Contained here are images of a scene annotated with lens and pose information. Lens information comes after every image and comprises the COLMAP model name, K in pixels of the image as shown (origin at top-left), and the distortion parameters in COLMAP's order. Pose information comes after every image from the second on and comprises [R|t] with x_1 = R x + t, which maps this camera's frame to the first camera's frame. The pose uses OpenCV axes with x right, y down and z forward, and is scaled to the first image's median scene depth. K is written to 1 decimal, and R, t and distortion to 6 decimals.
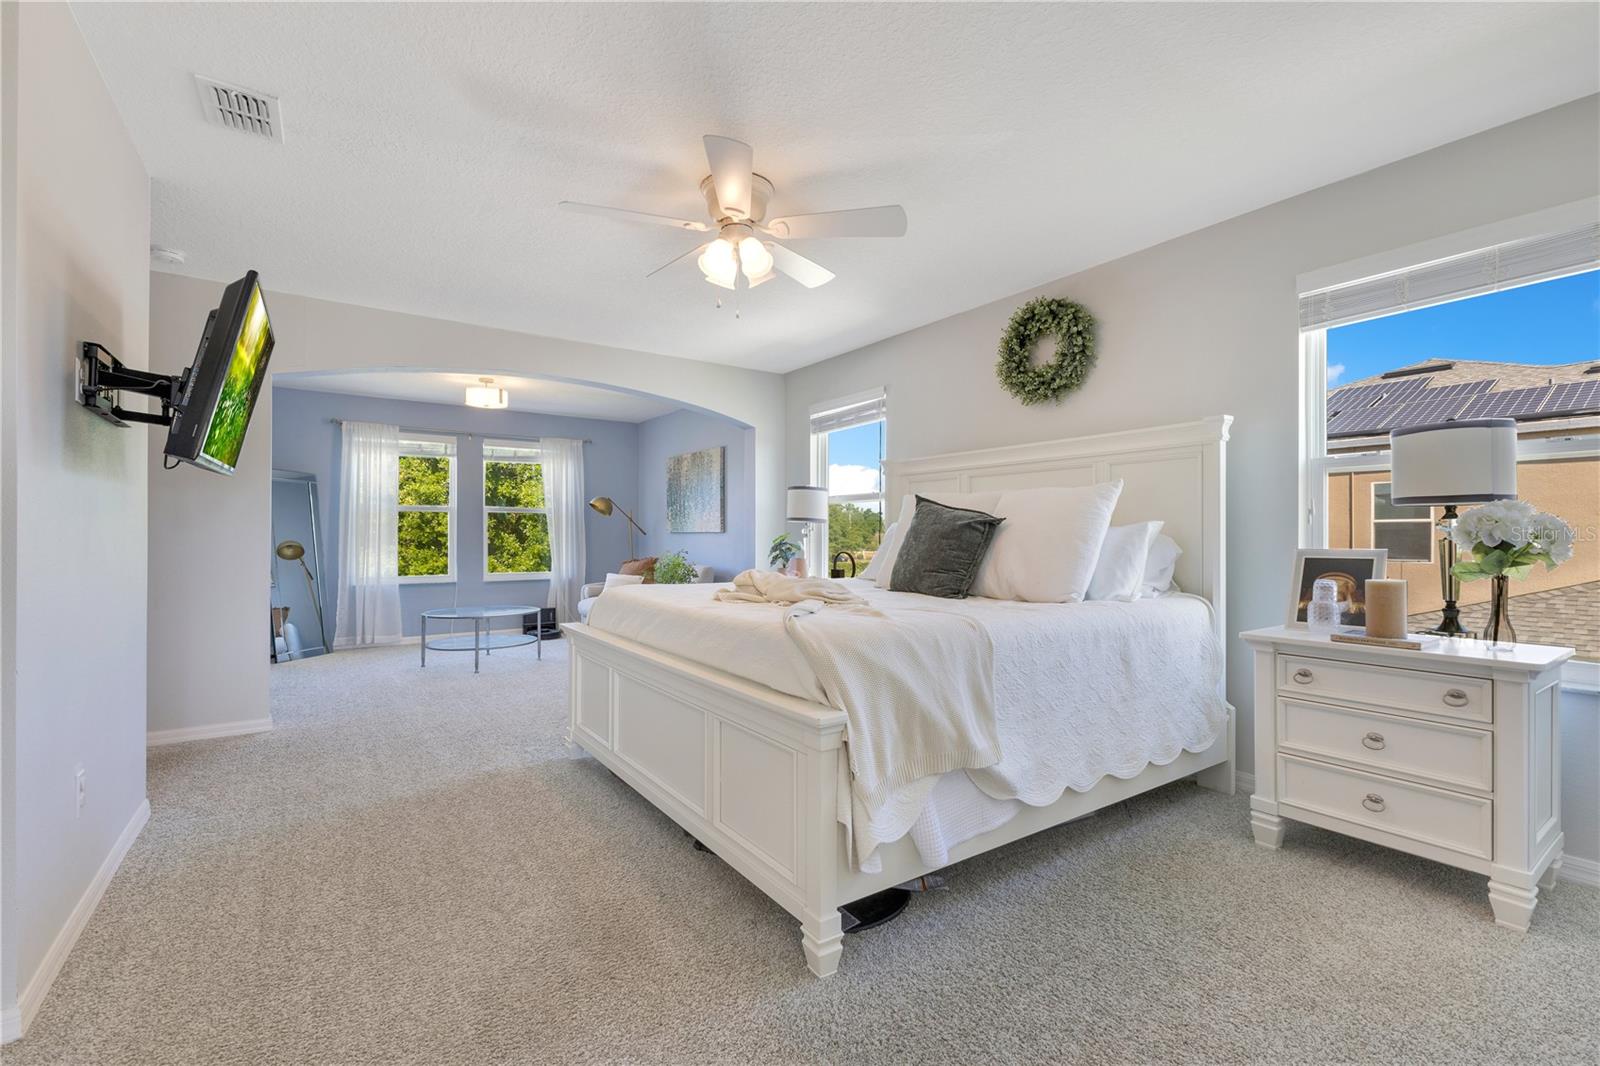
lens RADIAL K [[726.4, 0, 795.6], [0, 726.4, 533.9], [0, 0, 1]] dist [0.017029, 0.000222]
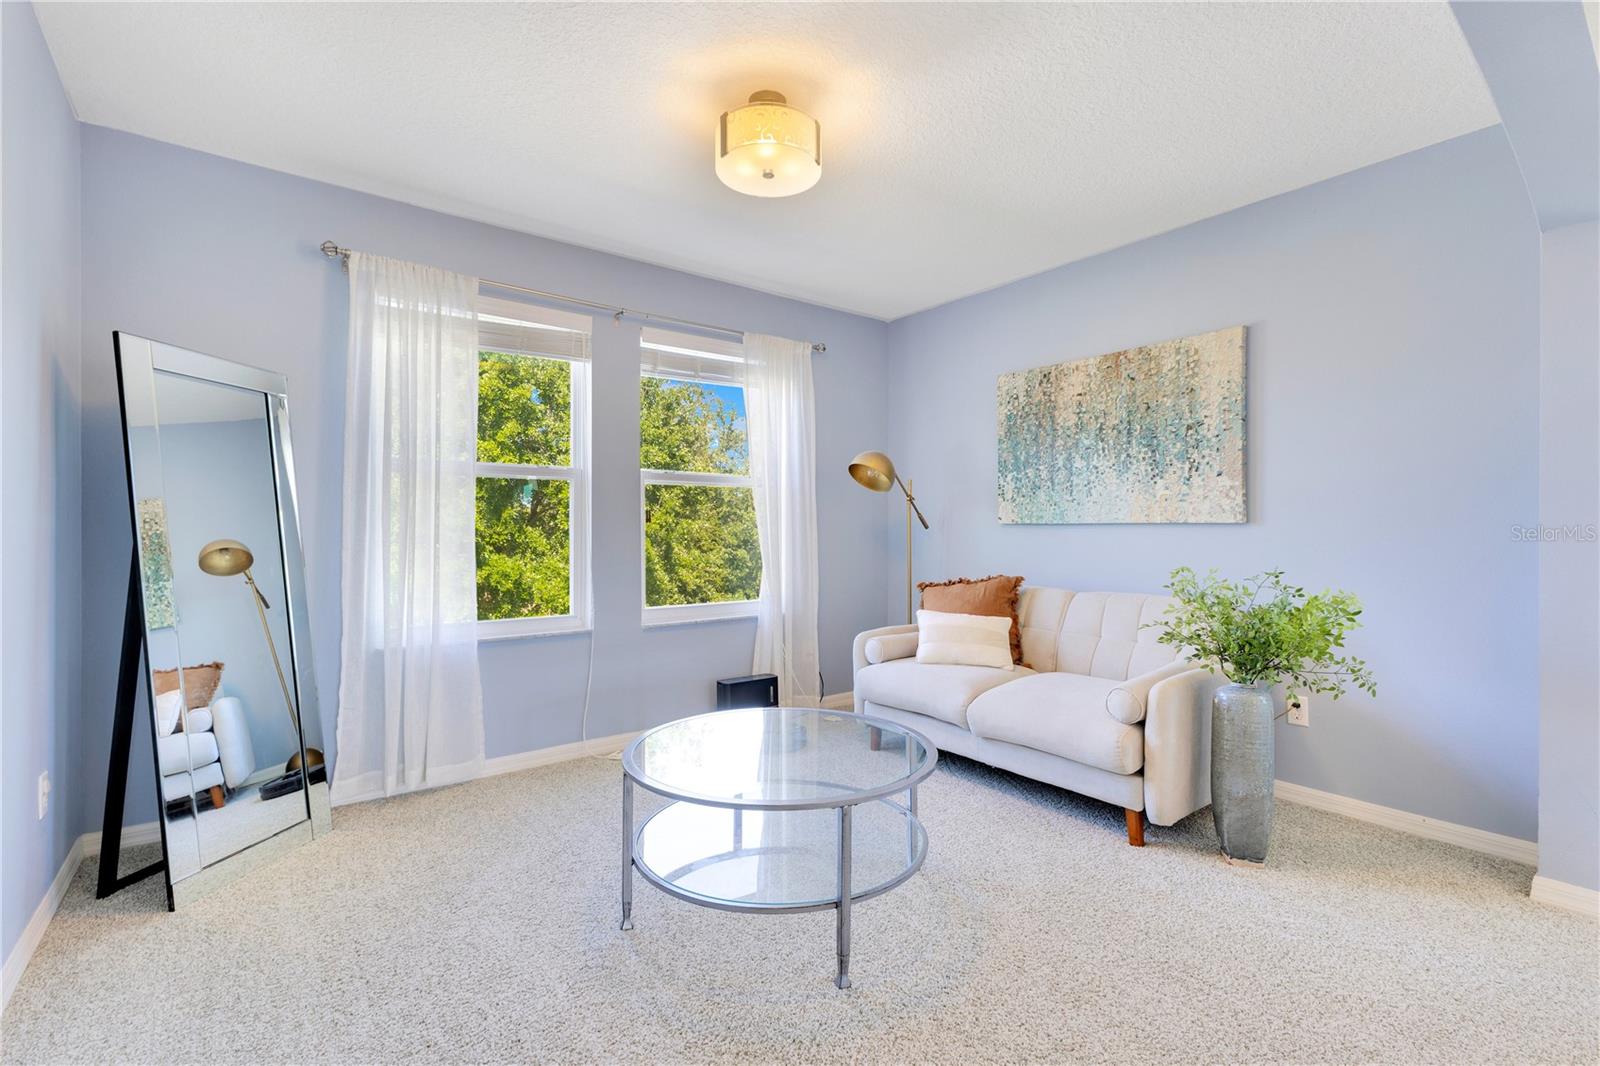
lens RADIAL K [[726.4, 0, 795.6], [0, 726.4, 533.9], [0, 0, 1]] dist [0.017029, 0.000222]
pose [[0.998745, -0.000629, 0.050087, -0.354154], [0.000123, 0.999949, 0.010098, -0.000309], [-0.050091, -0.010079, 0.998694, 0.522320]]
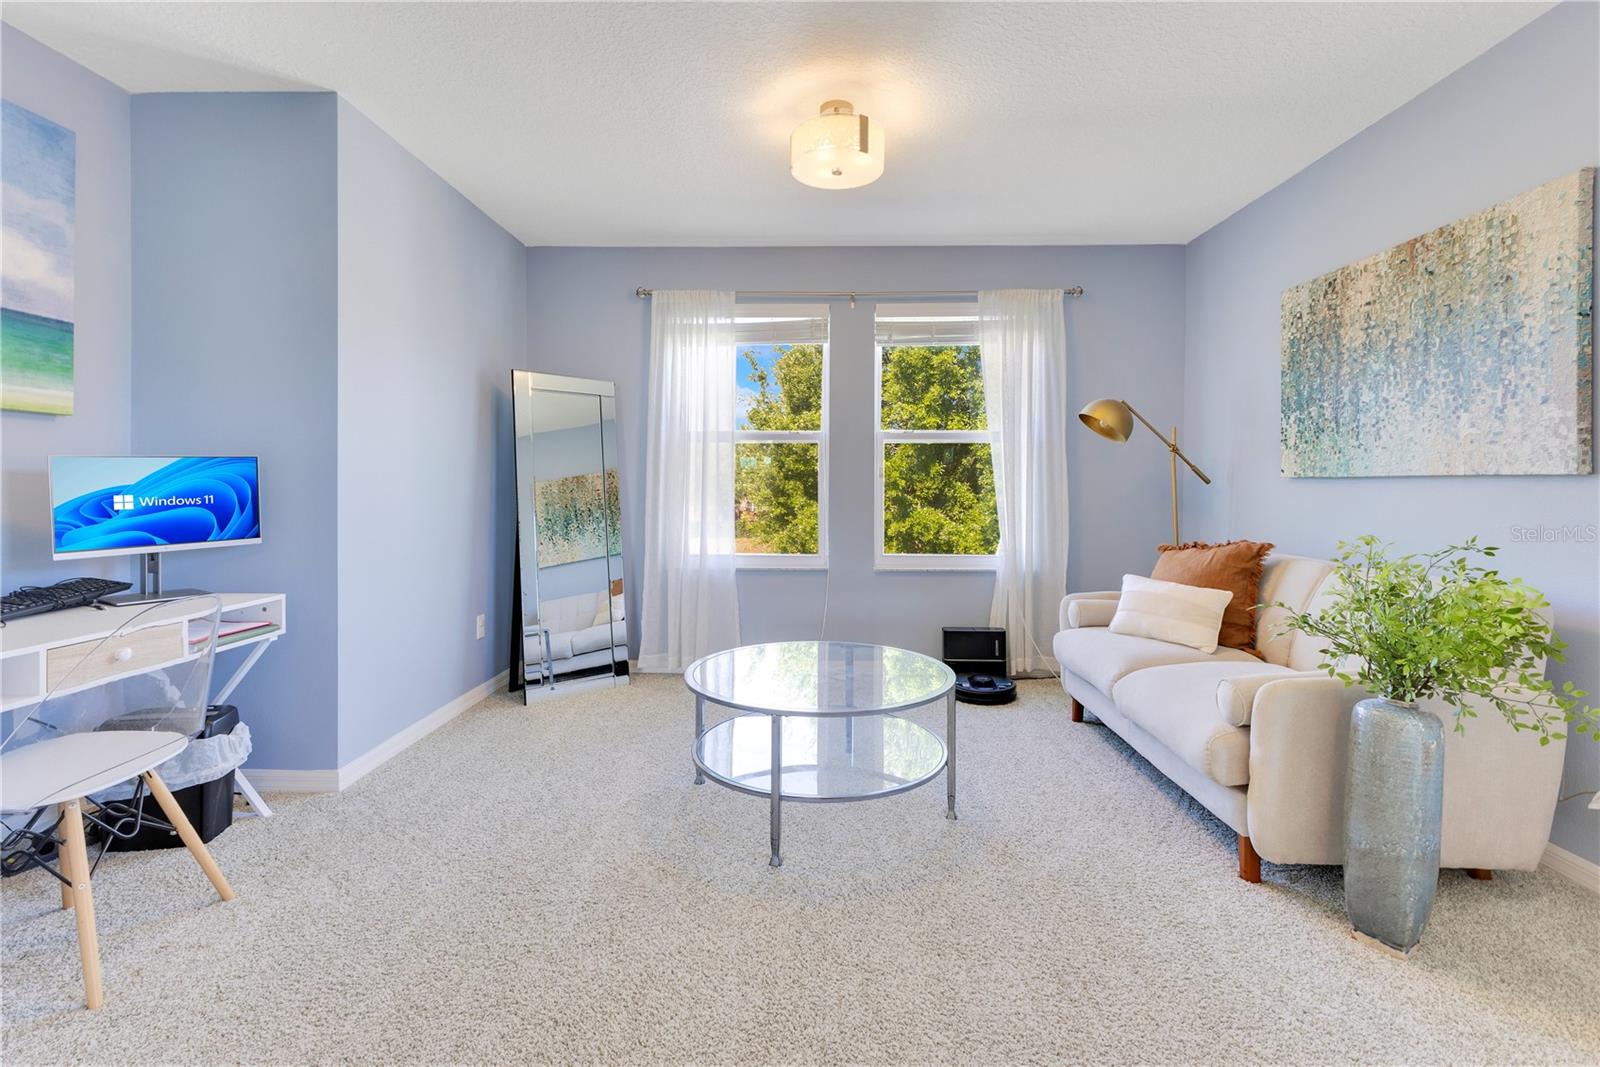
lens RADIAL K [[724.8, 0, 790.7], [0, 724.8, 489.9], [0, 0, 1]] dist [0.021549, 0.000407]
pose [[0.808568, 0.006687, -0.588365, -0.163760], [-0.000442, 0.999942, 0.010757, 0.000497], [0.588403, -0.008438, 0.808524, 0.533126]]
